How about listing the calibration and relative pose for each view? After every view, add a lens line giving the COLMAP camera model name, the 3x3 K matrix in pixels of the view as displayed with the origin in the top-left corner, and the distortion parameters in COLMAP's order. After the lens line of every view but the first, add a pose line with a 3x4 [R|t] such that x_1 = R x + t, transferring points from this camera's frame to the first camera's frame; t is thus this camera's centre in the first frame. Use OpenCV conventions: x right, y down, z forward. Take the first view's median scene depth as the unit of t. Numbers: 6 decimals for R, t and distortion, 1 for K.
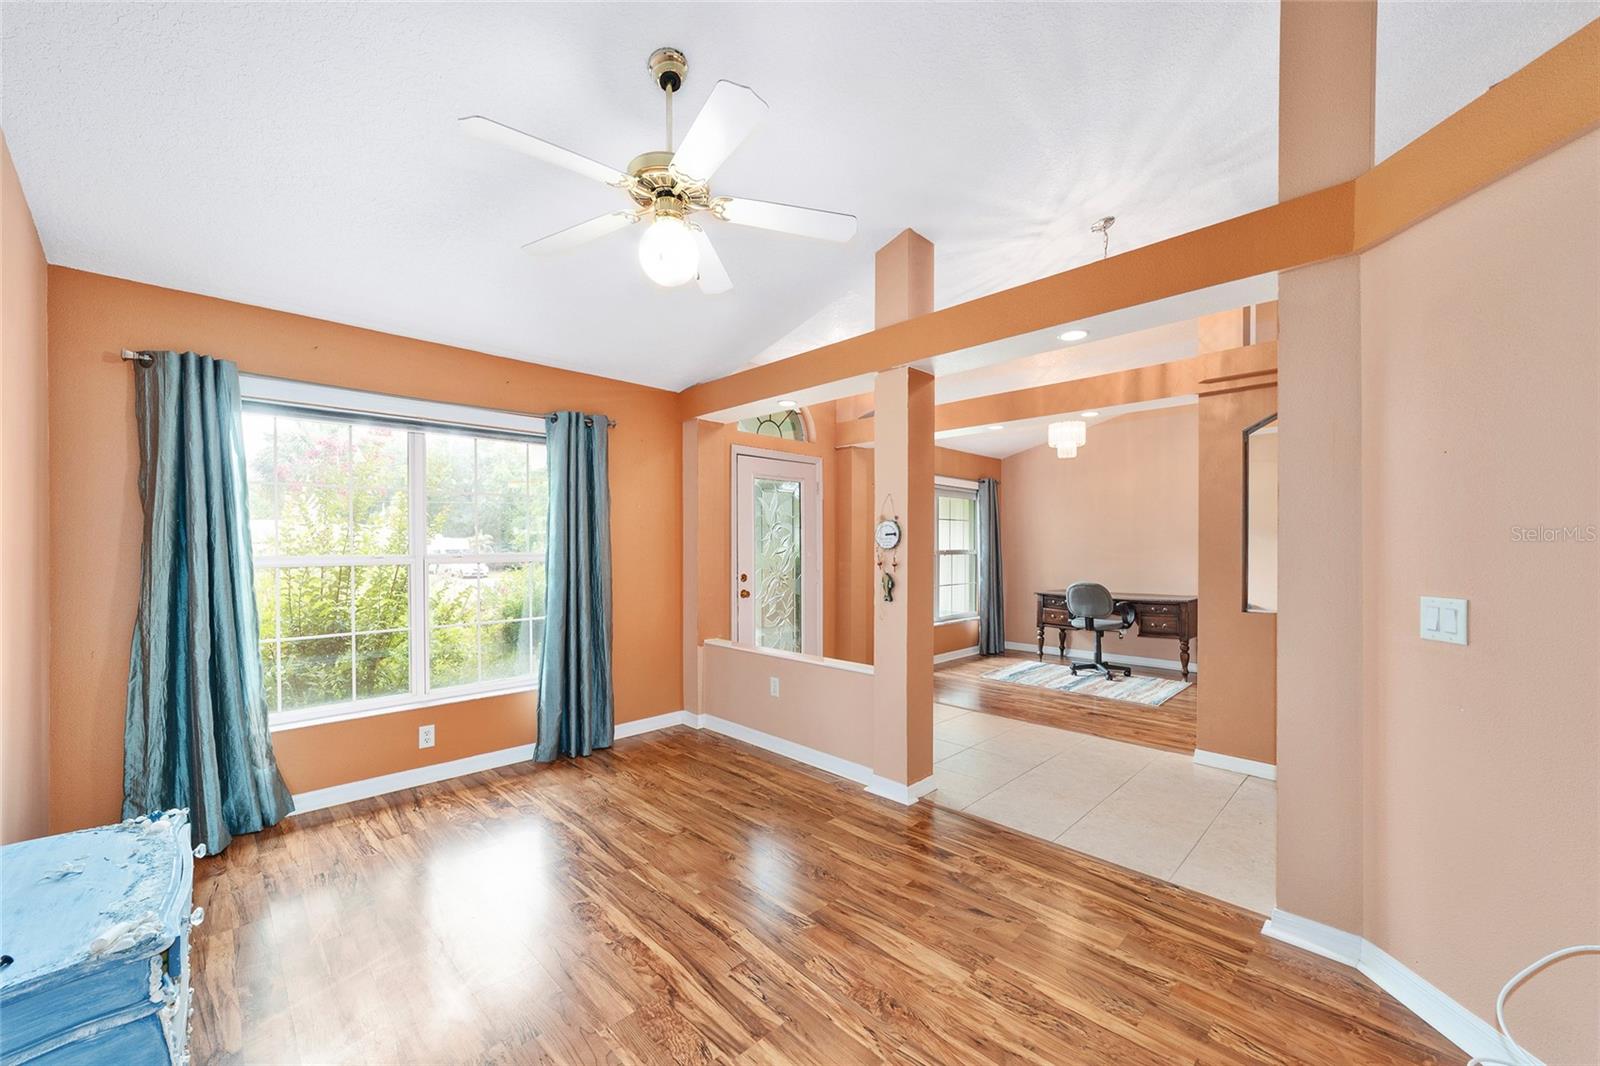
lens RADIAL K [[612.8, 0, 793.4], [0, 612.8, 536.3], [0, 0, 1]] dist [-0.020510, 0.010855]
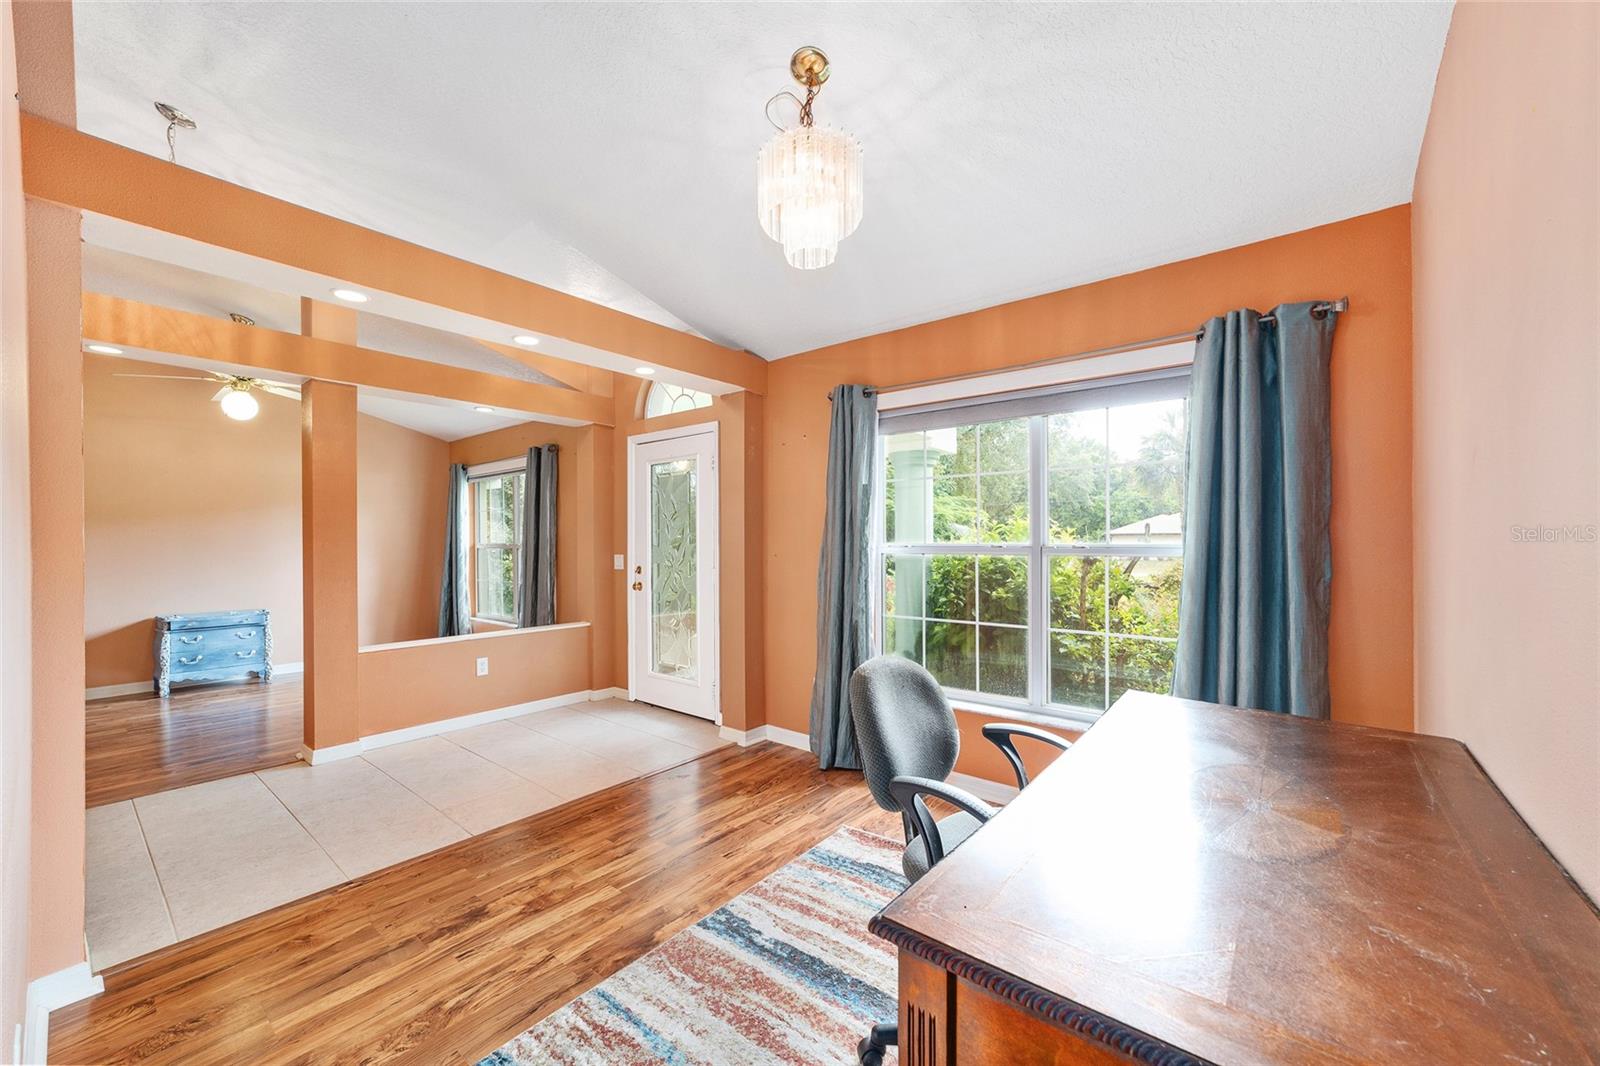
lens RADIAL K [[612.8, 0, 793.4], [0, 612.8, 536.3], [0, 0, 1]] dist [-0.020510, 0.010855]
pose [[0.113845, -0.002717, -0.993495, 0.928618], [0.031861, 0.999492, 0.000917, 0.021199], [0.992988, -0.031758, 0.113873, 1.151446]]
